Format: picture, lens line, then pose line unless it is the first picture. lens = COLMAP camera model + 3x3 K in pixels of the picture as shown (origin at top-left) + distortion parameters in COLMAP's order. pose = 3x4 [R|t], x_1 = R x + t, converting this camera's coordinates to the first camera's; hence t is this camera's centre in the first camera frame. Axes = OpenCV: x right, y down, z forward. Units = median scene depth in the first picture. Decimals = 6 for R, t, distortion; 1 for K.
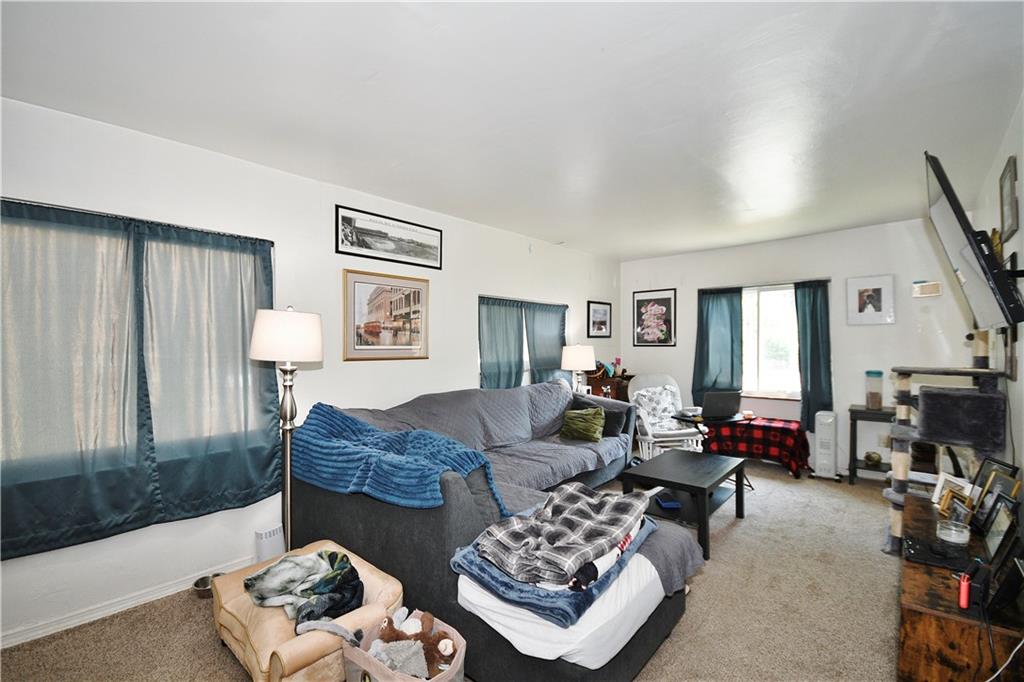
lens RADIAL K [[452.1, 0, 512.0], [0, 452.1, 341.0], [0, 0, 1]] dist [0.000164, 0.000000]
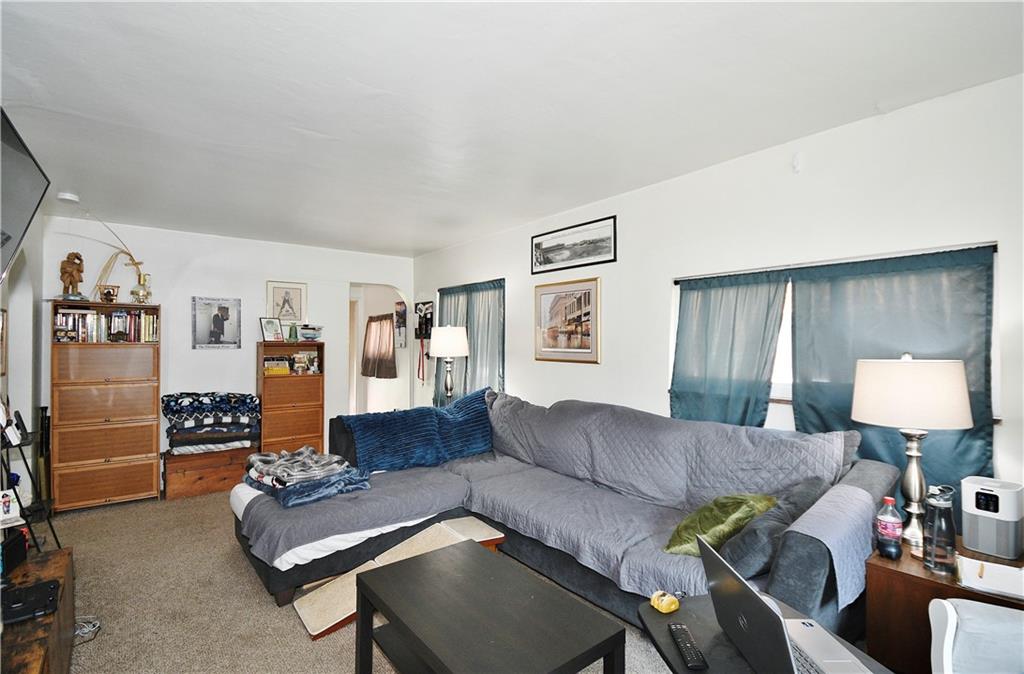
lens RADIAL K [[480.6, 0, 512.0], [0, 480.6, 337.0], [0, 0, 1]] dist [-0.000011, 0.000010]
pose [[-0.177647, -0.007401, -0.984066, 0.854649], [0.003949, 0.999958, -0.008234, -0.007945], [0.984086, -0.005348, -0.177611, 1.065848]]
